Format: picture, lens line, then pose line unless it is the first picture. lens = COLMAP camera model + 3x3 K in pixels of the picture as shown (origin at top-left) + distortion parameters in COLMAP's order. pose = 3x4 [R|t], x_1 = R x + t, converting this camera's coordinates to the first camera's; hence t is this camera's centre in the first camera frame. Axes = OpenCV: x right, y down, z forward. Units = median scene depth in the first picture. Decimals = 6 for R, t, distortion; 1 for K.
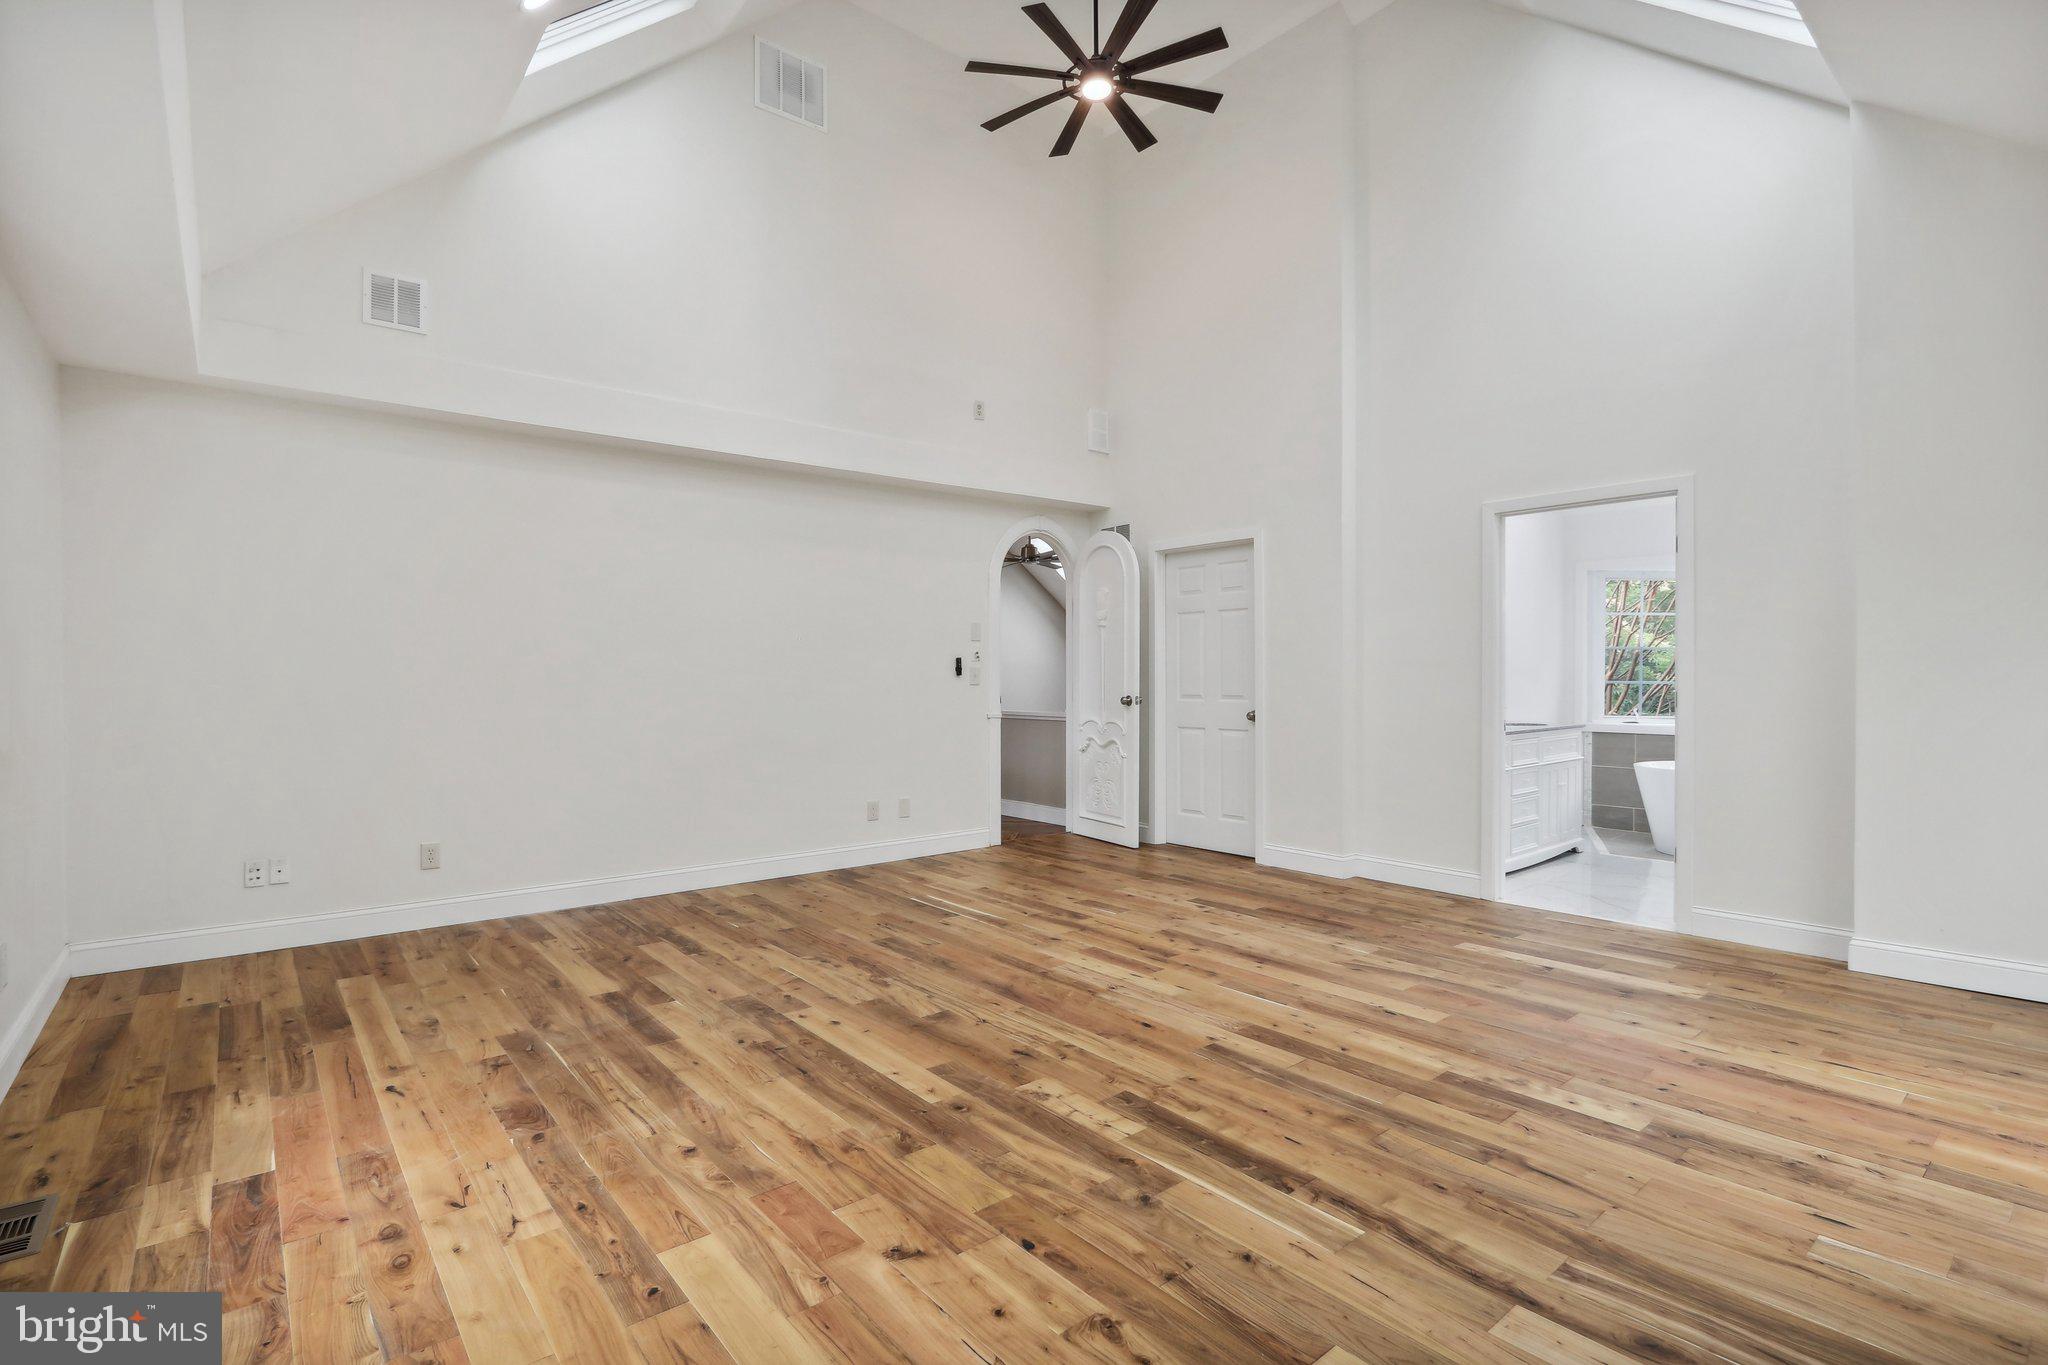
lens RADIAL K [[943.1, 0, 1011.2], [0, 943.1, 667.9], [0, 0, 1]] dist [-0.015741, -0.000050]
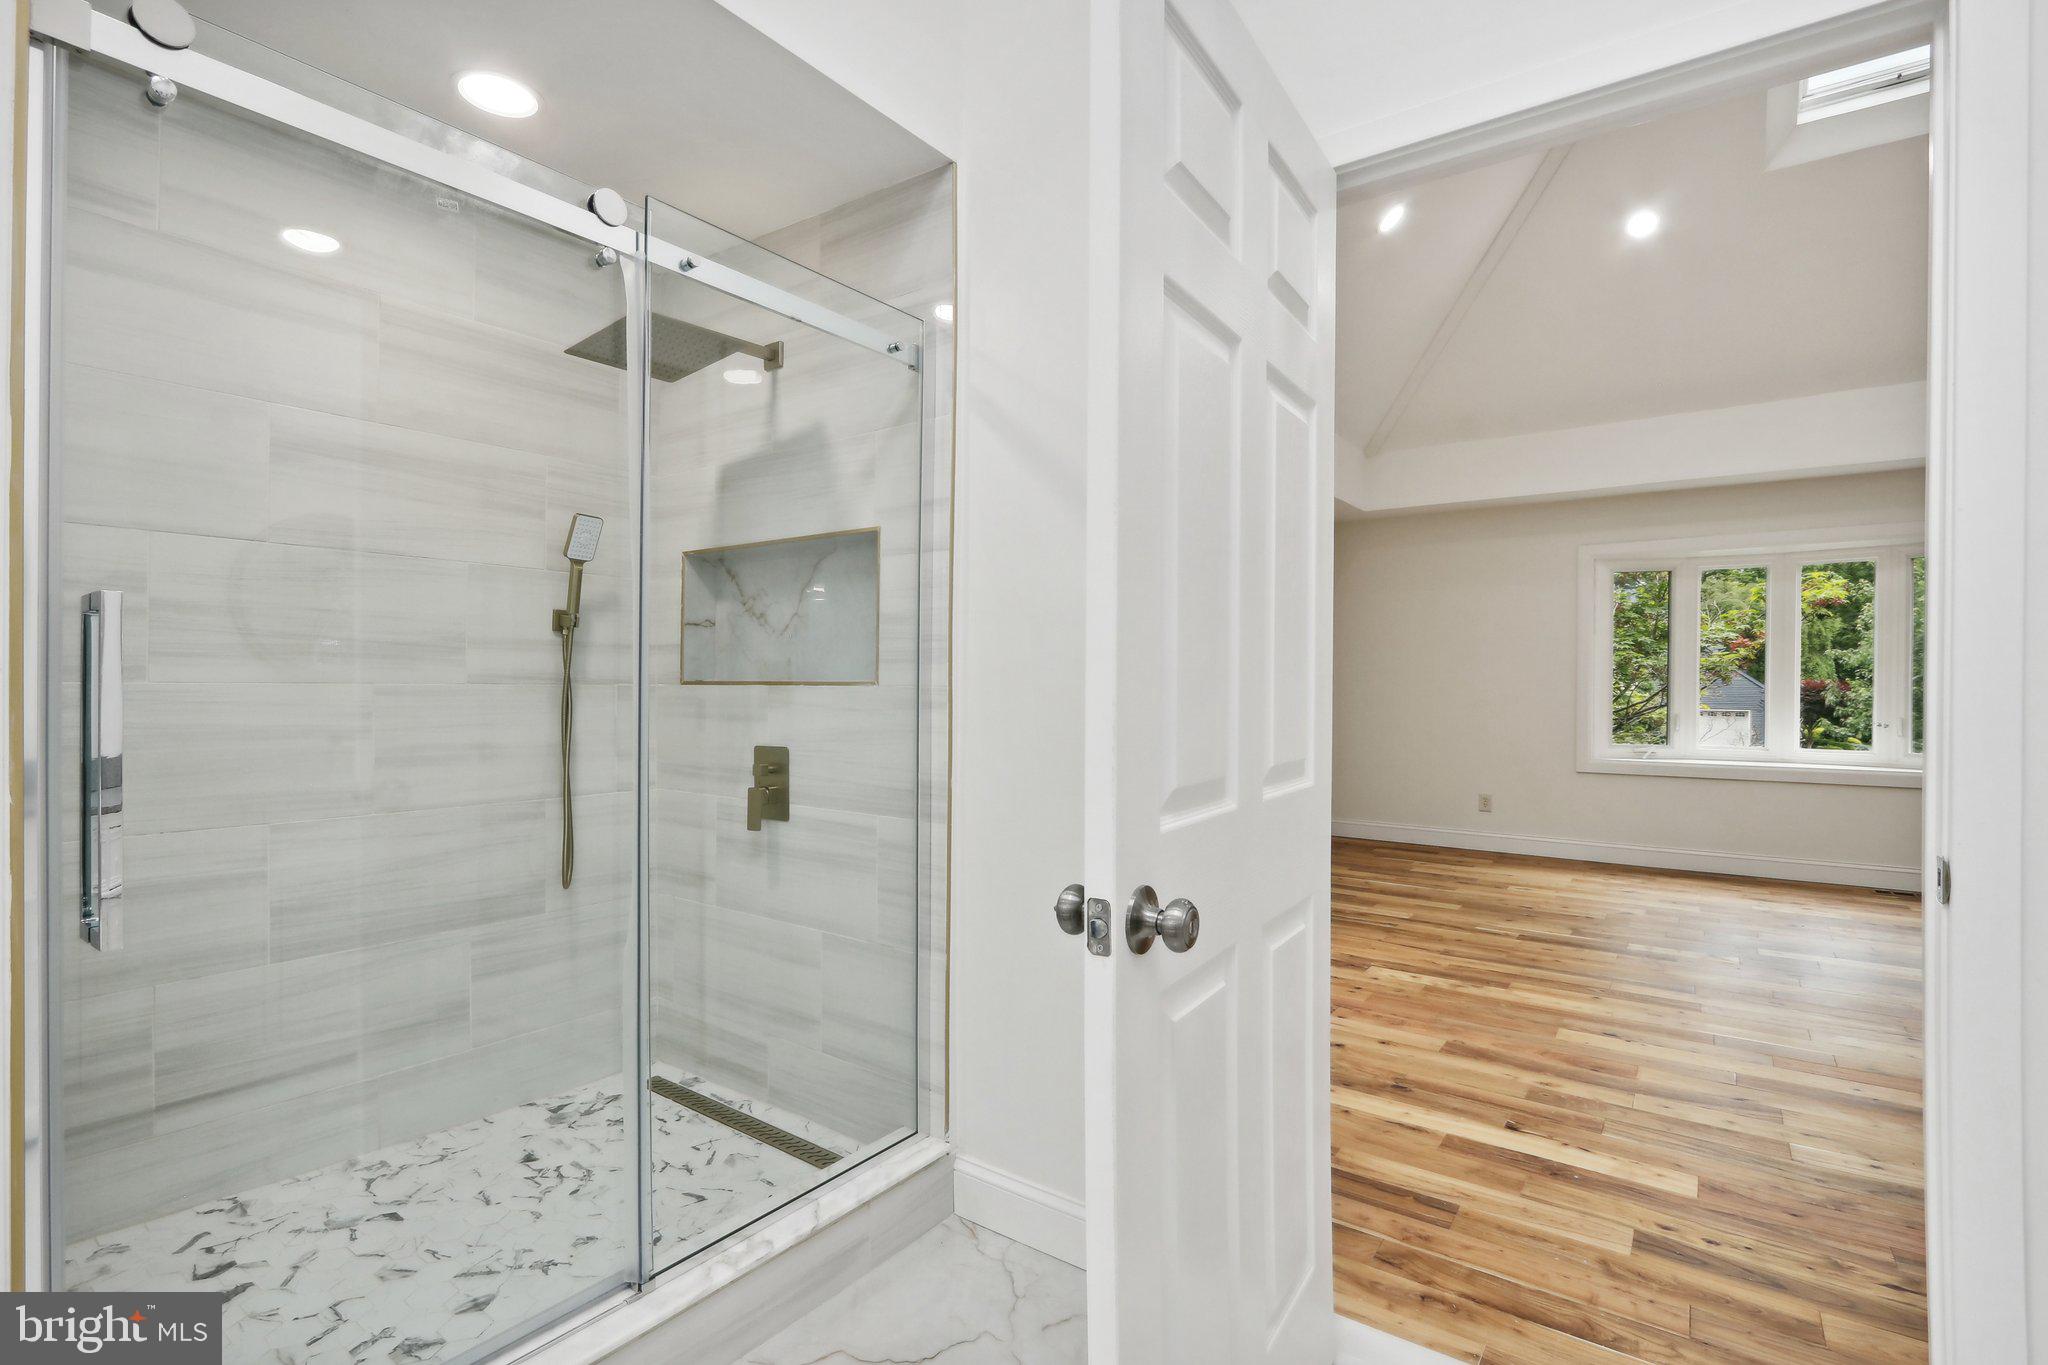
lens RADIAL K [[969.3, 0, 1024.0], [0, 969.3, 682.5], [0, 0, 1]] dist [-0.011832, 0.000420]
pose [[-0.964329, -0.004034, -0.264674, 1.359865], [-0.001715, 0.999958, -0.008994, 0.022620], [0.264700, -0.008220, -0.964296, 1.965564]]
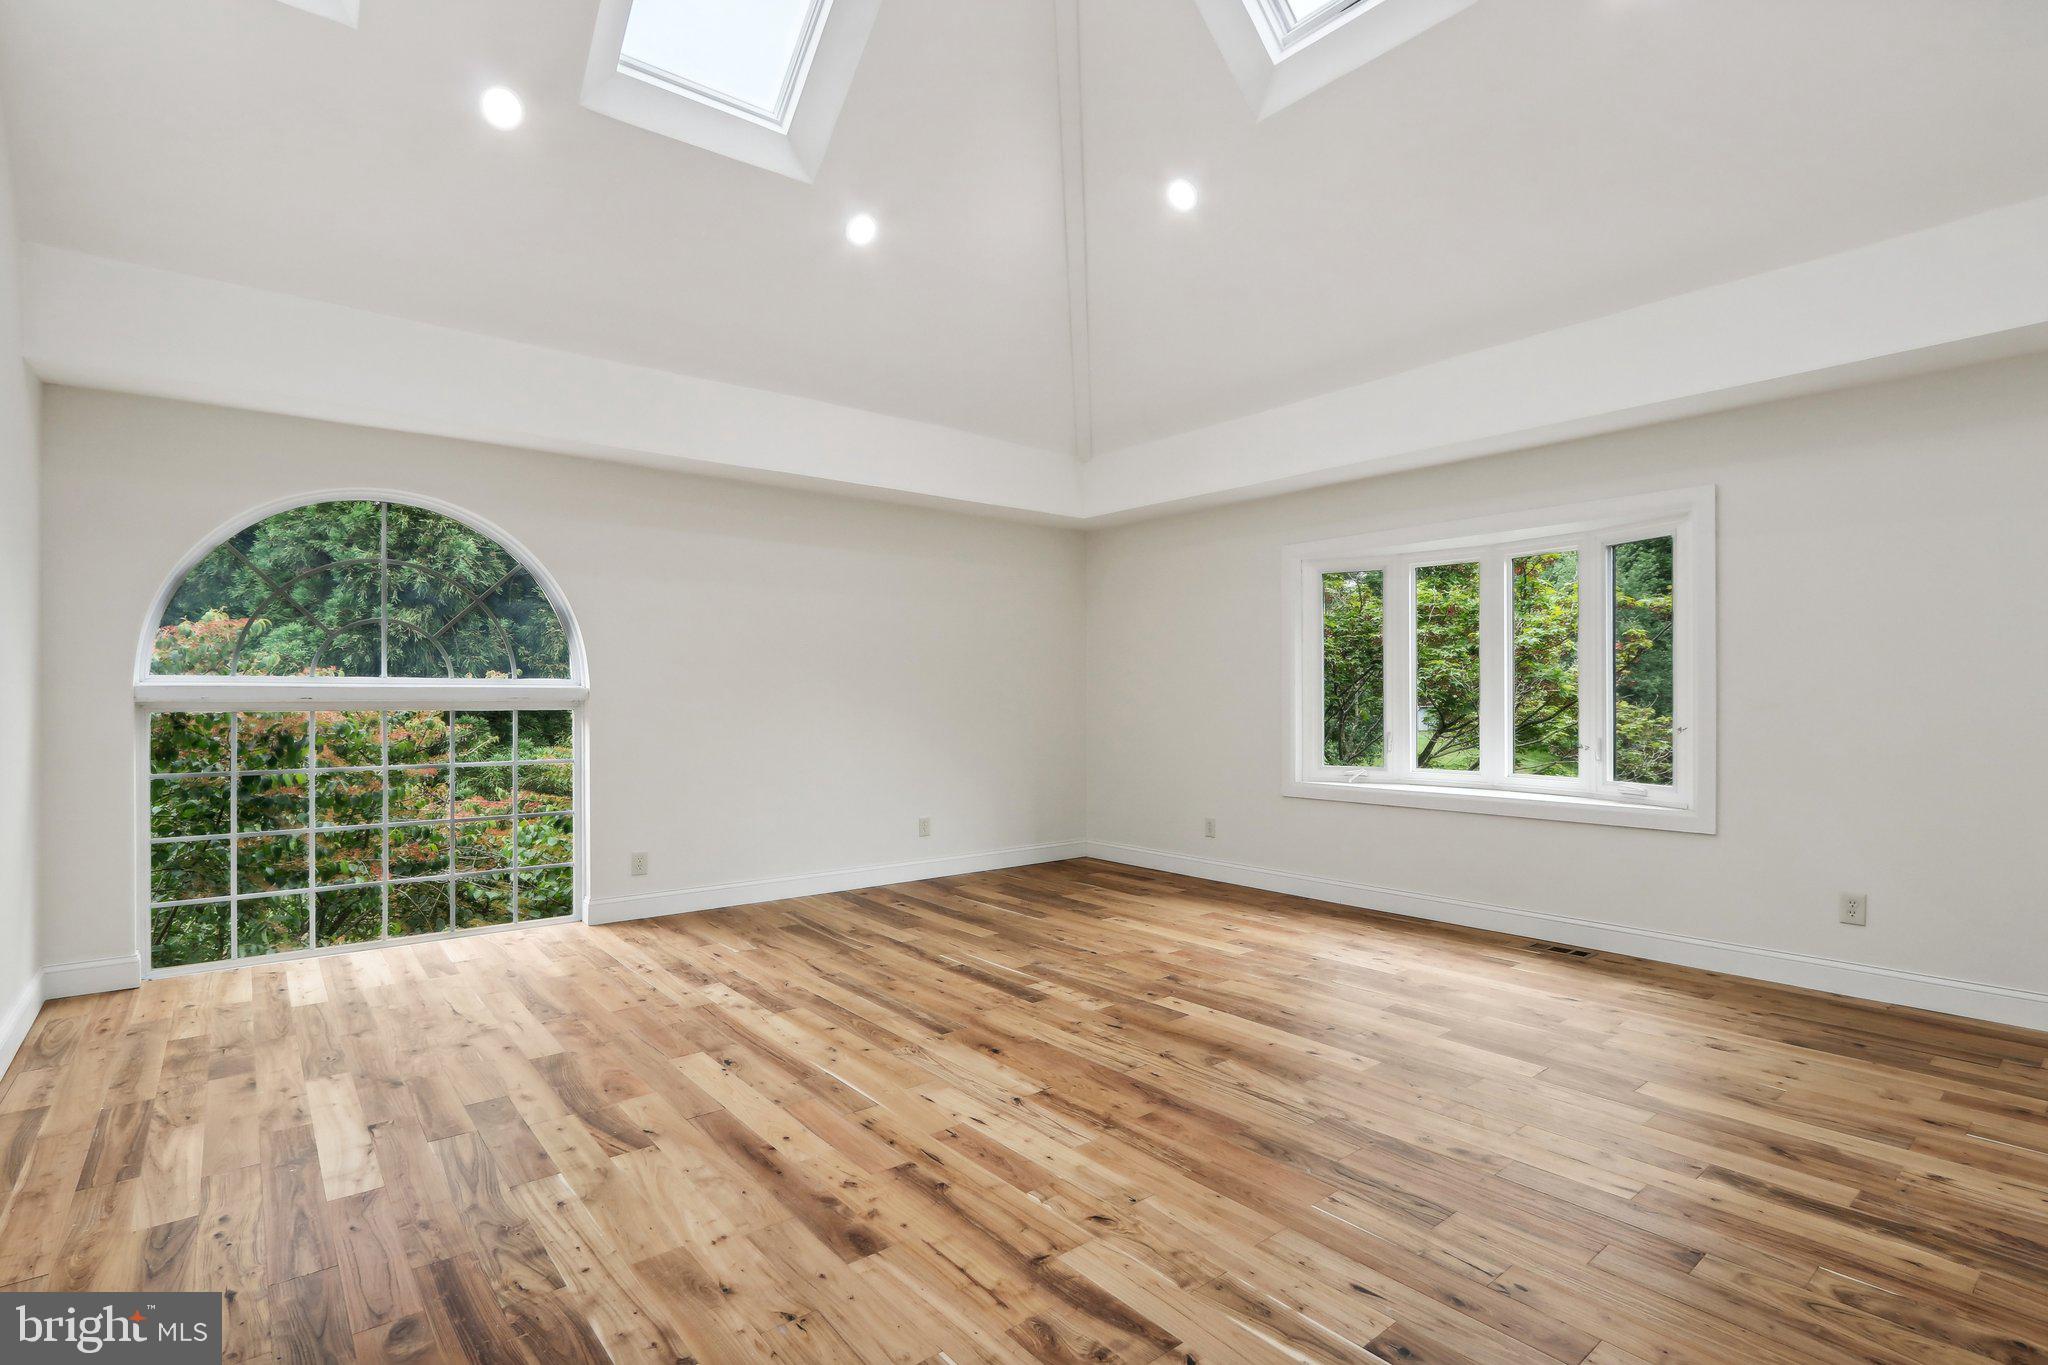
lens RADIAL K [[969.3, 0, 1024.0], [0, 969.3, 682.5], [0, 0, 1]] dist [-0.011832, 0.000420]
pose [[-0.999988, 0.003928, -0.002753, 0.122734], [0.003993, 0.999700, -0.024149, 0.017506], [0.002657, -0.024160, -0.999705, 2.161175]]
